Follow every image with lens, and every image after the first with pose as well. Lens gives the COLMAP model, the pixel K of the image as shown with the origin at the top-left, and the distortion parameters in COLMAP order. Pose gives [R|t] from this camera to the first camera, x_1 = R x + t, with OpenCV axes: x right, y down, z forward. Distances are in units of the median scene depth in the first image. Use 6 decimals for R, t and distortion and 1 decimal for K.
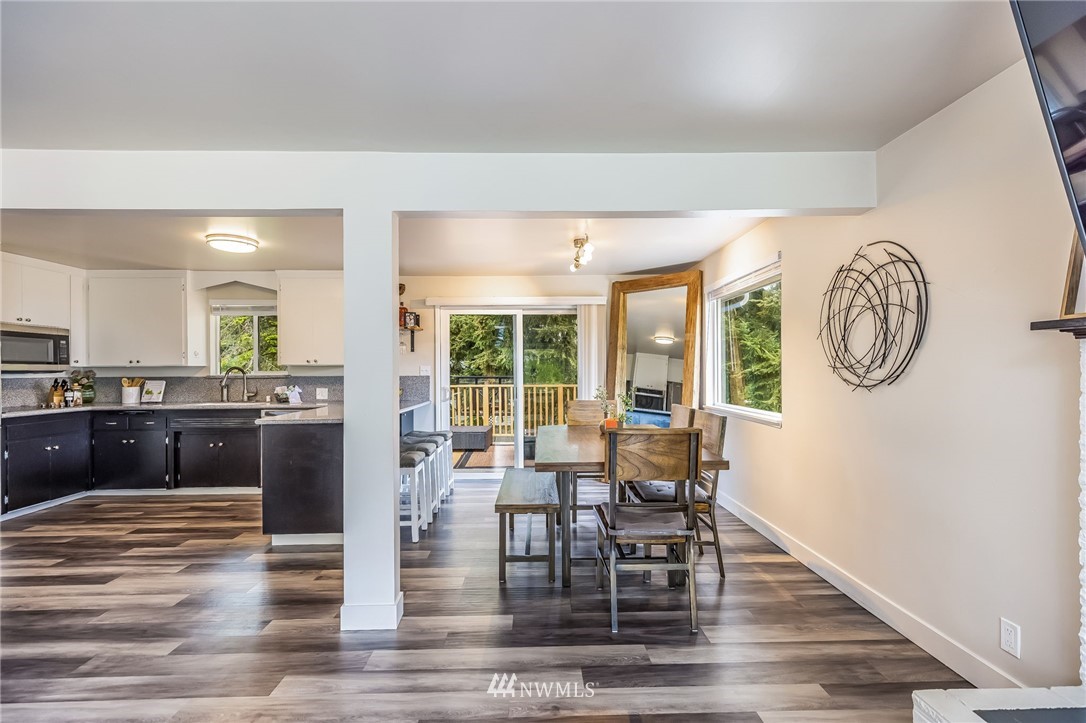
lens RADIAL K [[485.1, 0, 542.1], [0, 485.1, 368.6], [0, 0, 1]] dist [0.010673, -0.001479]
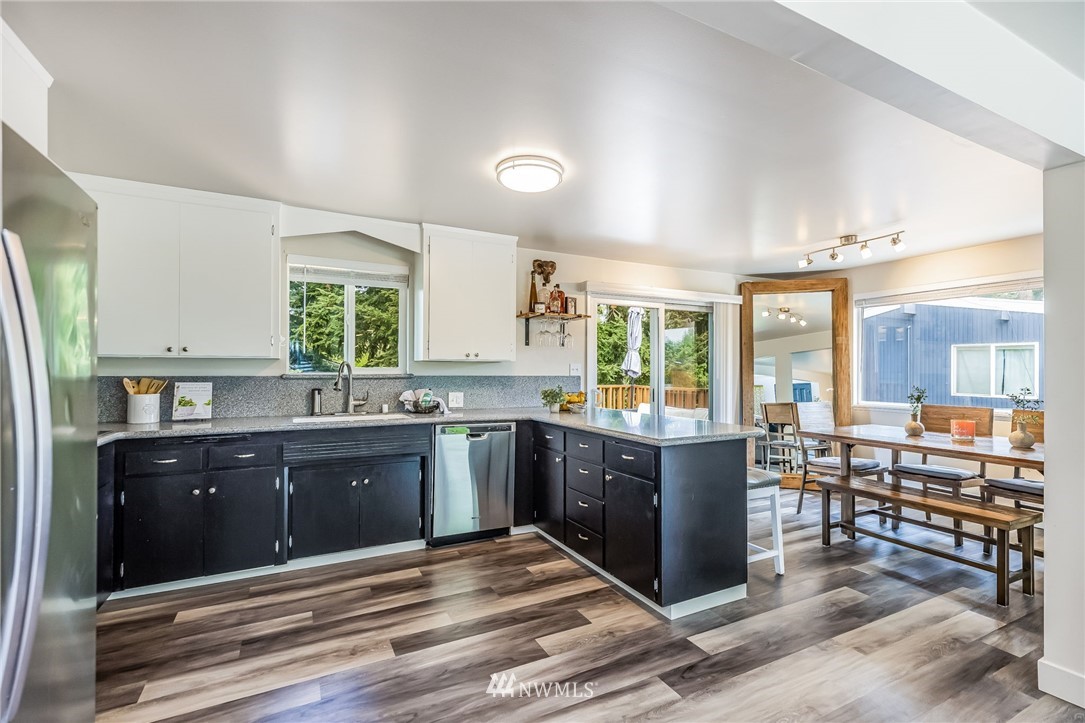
lens RADIAL K [[484.6, 0, 550.8], [0, 484.6, 362.3], [0, 0, 1]] dist [0.010673, -0.001479]
pose [[0.899650, 0.015349, 0.436343, -0.668162], [-0.013258, 0.999881, -0.007836, -0.000620], [-0.436411, 0.001265, 0.899746, 0.291799]]
